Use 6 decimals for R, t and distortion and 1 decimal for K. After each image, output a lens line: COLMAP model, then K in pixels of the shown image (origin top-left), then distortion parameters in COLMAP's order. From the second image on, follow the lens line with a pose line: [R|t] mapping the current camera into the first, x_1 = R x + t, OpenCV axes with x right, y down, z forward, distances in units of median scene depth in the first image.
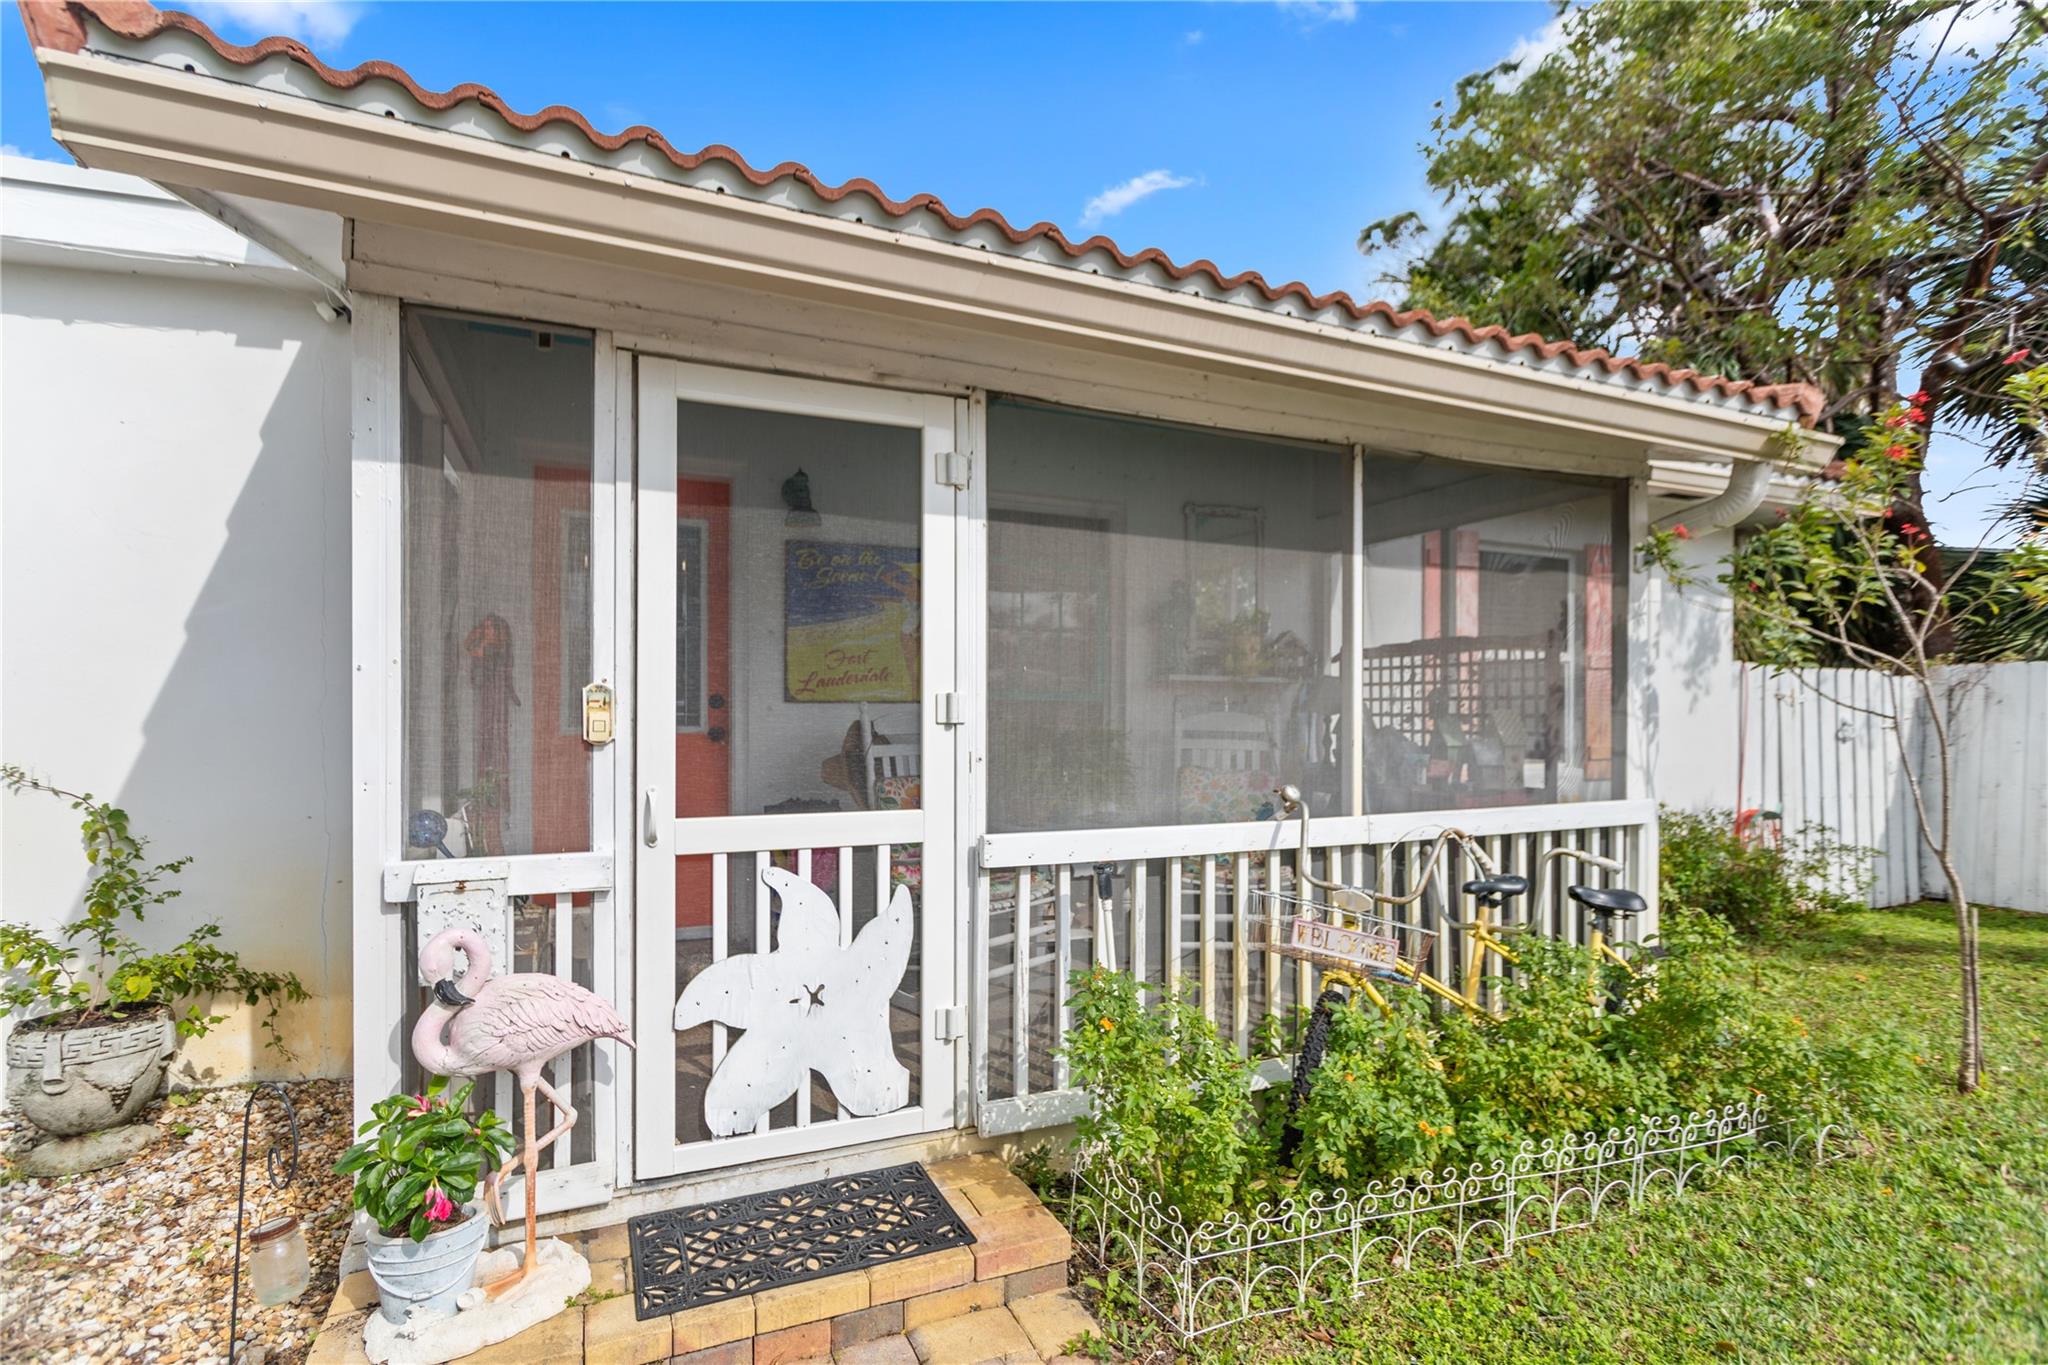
lens RADIAL K [[986.1, 0, 1028.1], [0, 986.1, 693.1], [0, 0, 1]] dist [-0.002420, 0.004312]
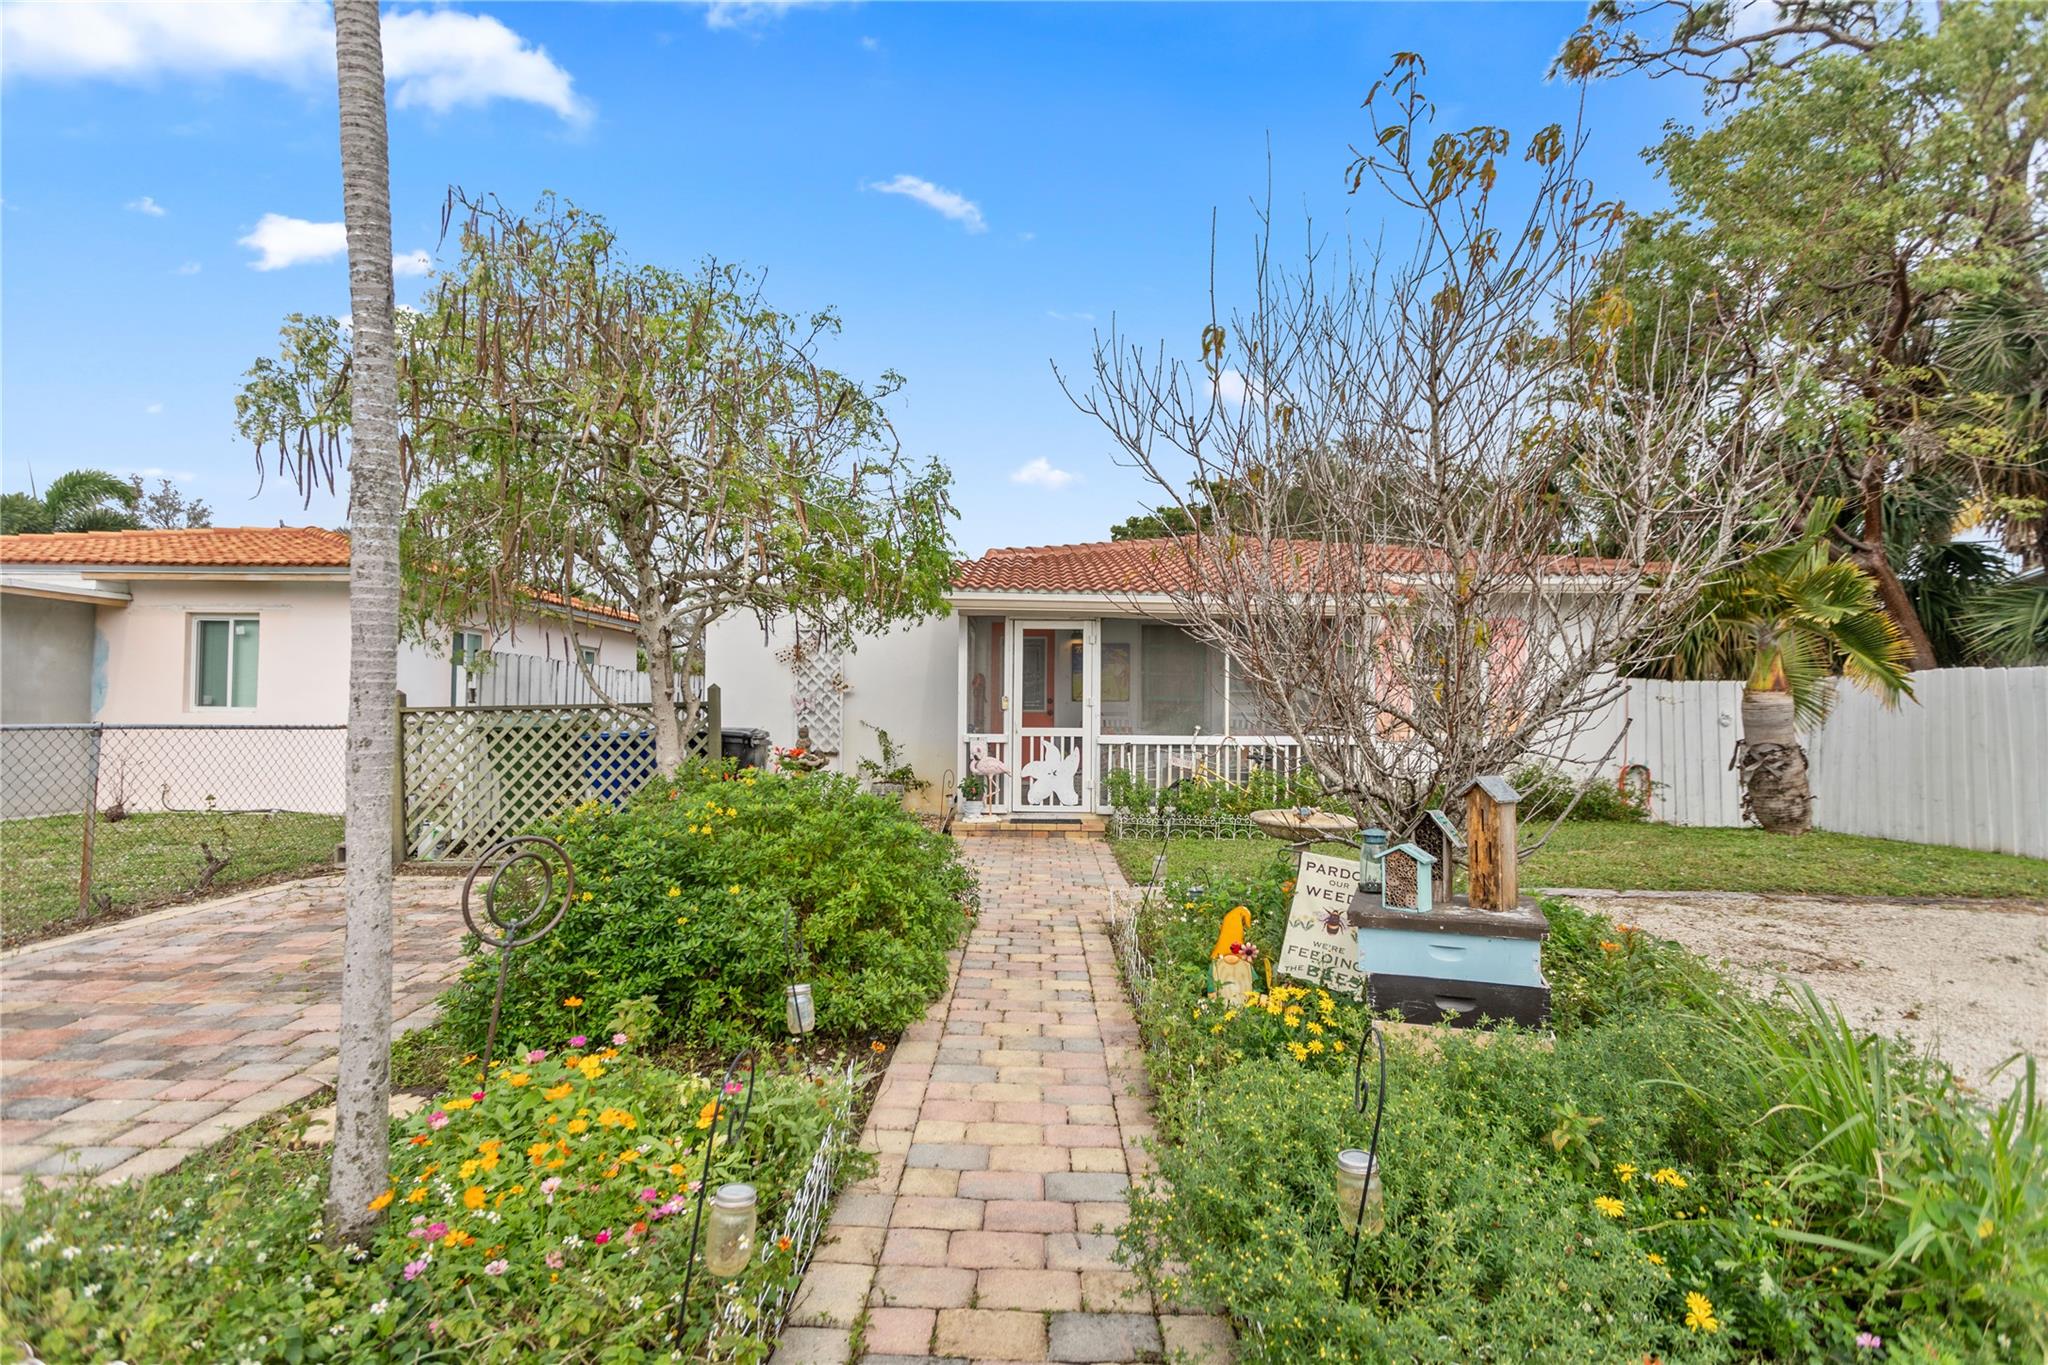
lens RADIAL K [[986.1, 0, 1023.0], [0, 986.1, 683.8], [0, 0, 1]] dist [-0.002420, 0.004312]
pose [[0.904644, -0.001281, -0.426167, 1.370152], [-0.008932, 0.999719, -0.021965, 0.032984], [0.426075, 0.023677, 0.904378, -2.673610]]
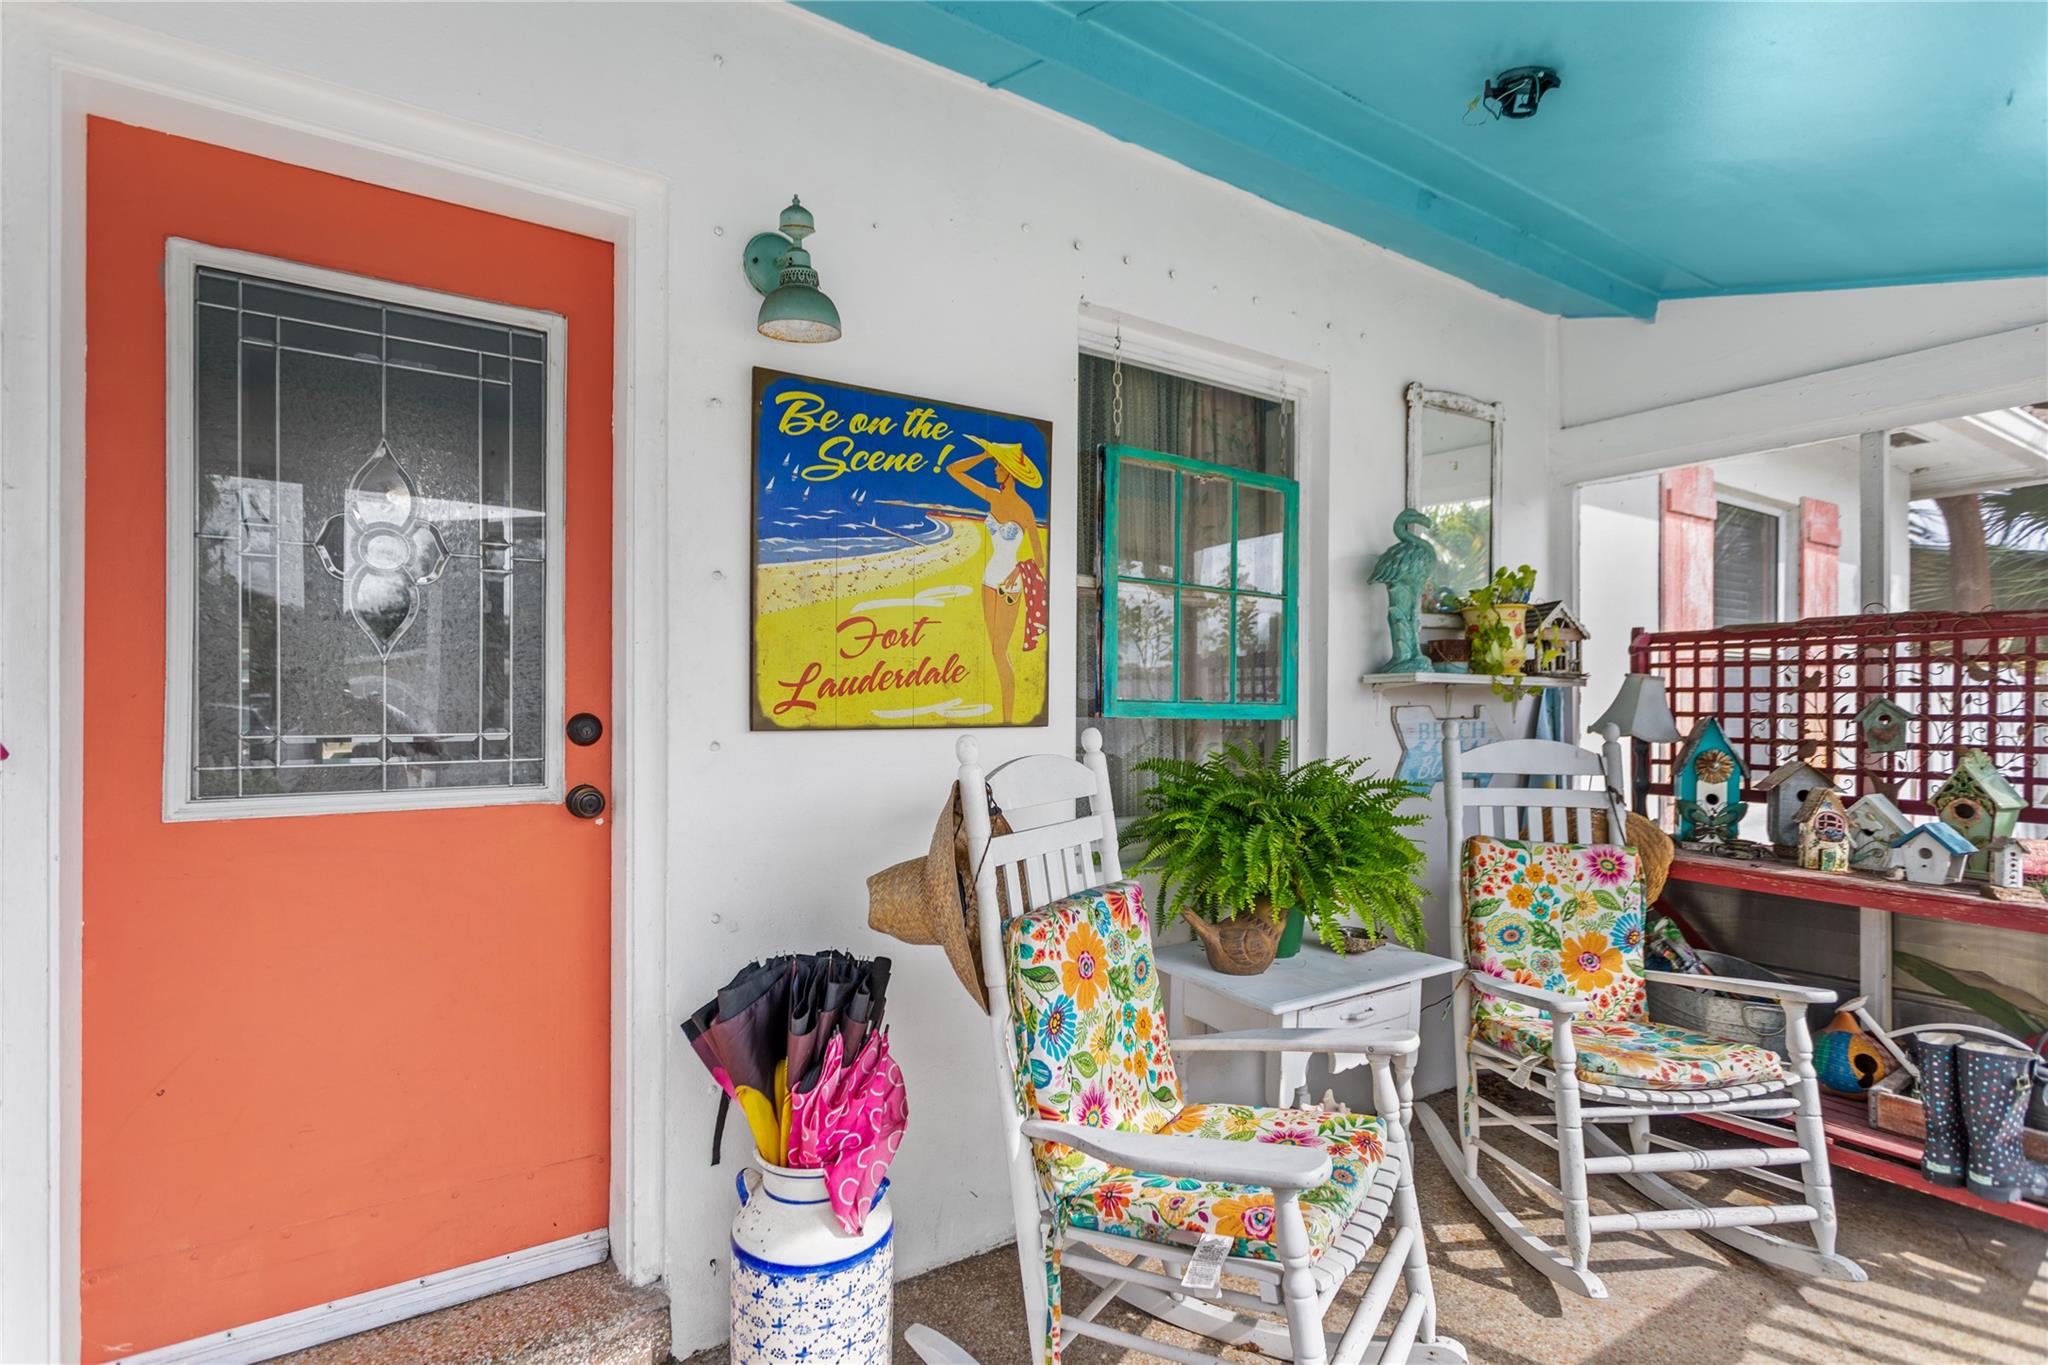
lens RADIAL K [[986.1, 0, 1019.3], [0, 986.1, 687.7], [0, 0, 1]] dist [-0.002420, 0.004312]
pose [[0.986923, 0.001506, 0.161184, -0.210302], [-0.001167, 0.999997, -0.002202, -0.010672], [-0.161187, 0.001985, 0.986922, 0.572432]]
